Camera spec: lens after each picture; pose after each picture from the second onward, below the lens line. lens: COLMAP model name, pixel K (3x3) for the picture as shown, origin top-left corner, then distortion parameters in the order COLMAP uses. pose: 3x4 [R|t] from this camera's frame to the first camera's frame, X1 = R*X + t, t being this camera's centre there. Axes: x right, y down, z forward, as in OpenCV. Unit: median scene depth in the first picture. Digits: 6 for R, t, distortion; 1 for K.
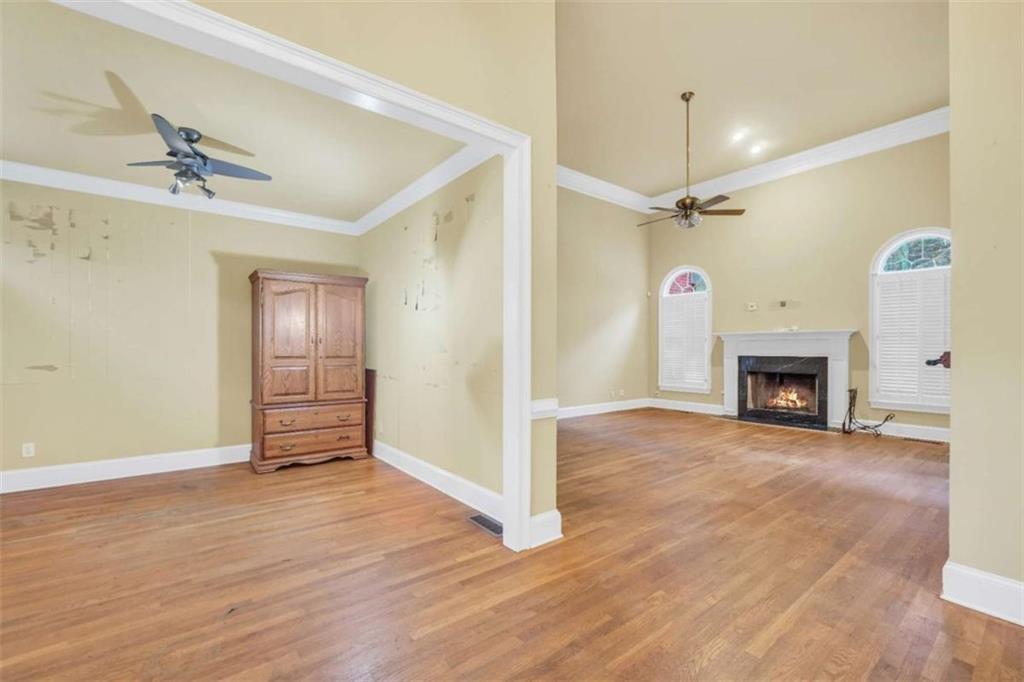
lens RADIAL K [[435.1, 0, 512.0], [0, 435.1, 350.7], [0, 0, 1]] dist [-0.000779, 0.000213]
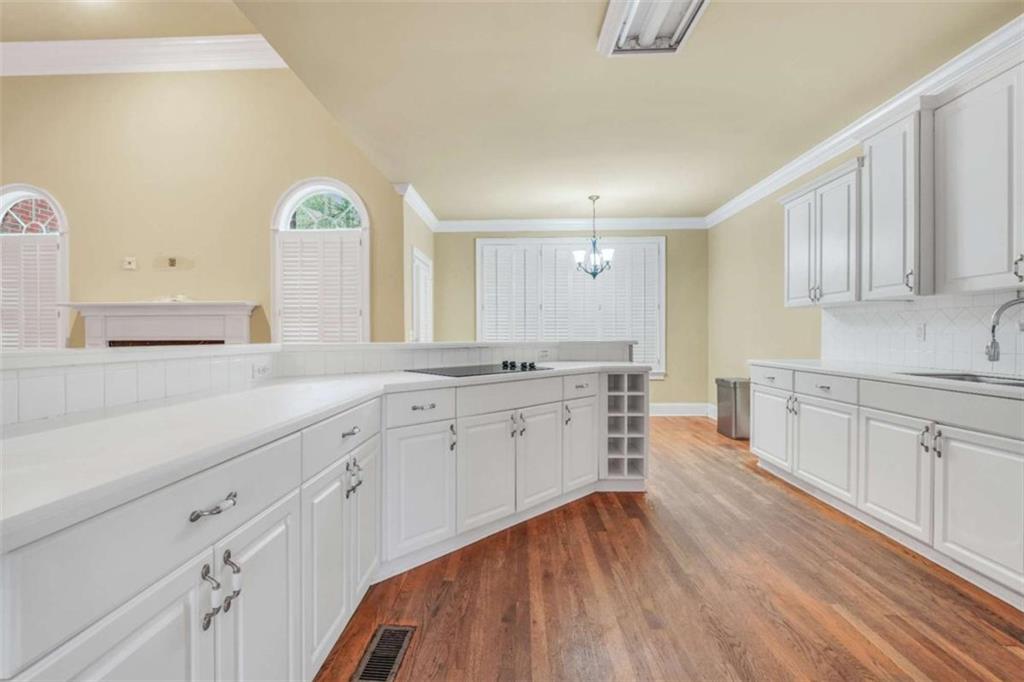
lens RADIAL K [[431.4, 0, 508.4], [0, 431.4, 340.9], [0, 0, 1]] dist [-0.020527, 0.007494]
pose [[0.652505, -0.012486, 0.757681, 0.614048], [0.006436, 0.999919, 0.010935, 0.013070], [-0.757757, -0.002258, 0.652533, 0.240935]]
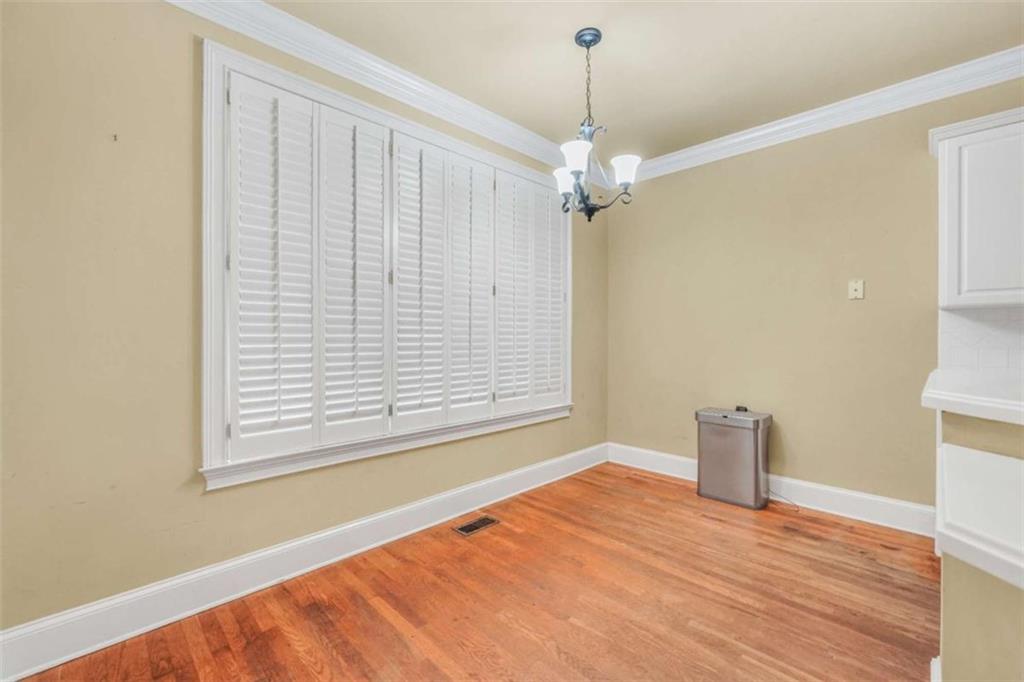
lens RADIAL K [[431.4, 0, 508.4], [0, 431.4, 340.9], [0, 0, 1]] dist [-0.020527, 0.007494]
pose [[-0.102535, -0.010218, 0.994677, 1.048969], [0.002951, 0.999940, 0.010576, -0.000336], [-0.994725, 0.004019, -0.102499, 0.833211]]
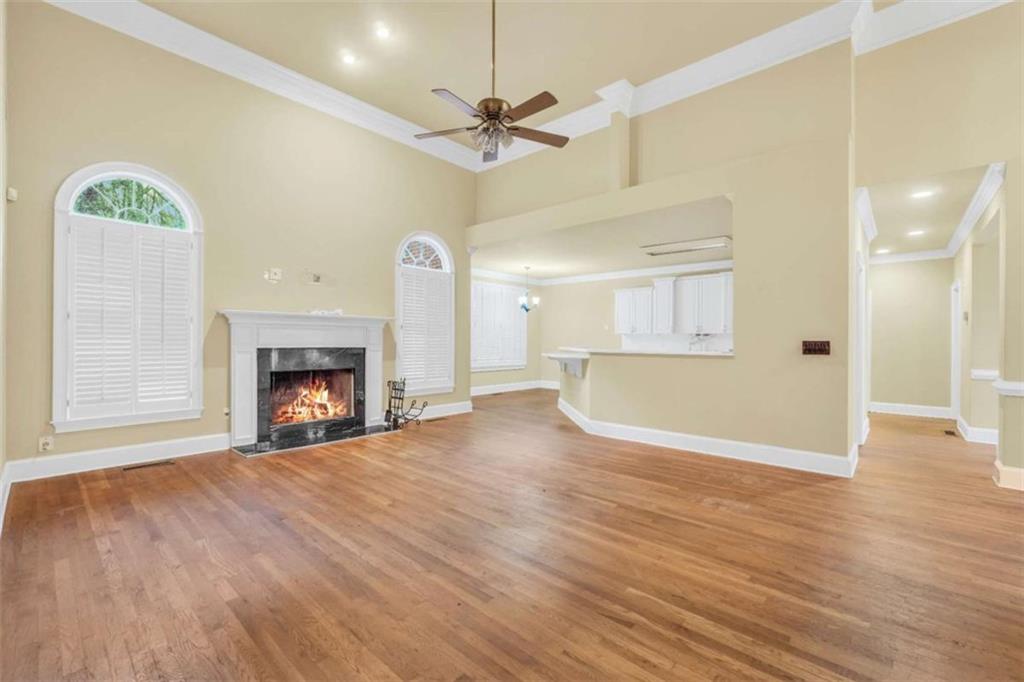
lens RADIAL K [[431.4, 0, 508.4], [0, 431.4, 340.9], [0, 0, 1]] dist [-0.020527, 0.007494]
pose [[-0.153652, -0.002661, 0.988121, -0.217798], [-0.004198, 0.999989, 0.002041, -0.002422], [-0.988116, -0.003834, -0.153661, 1.046209]]
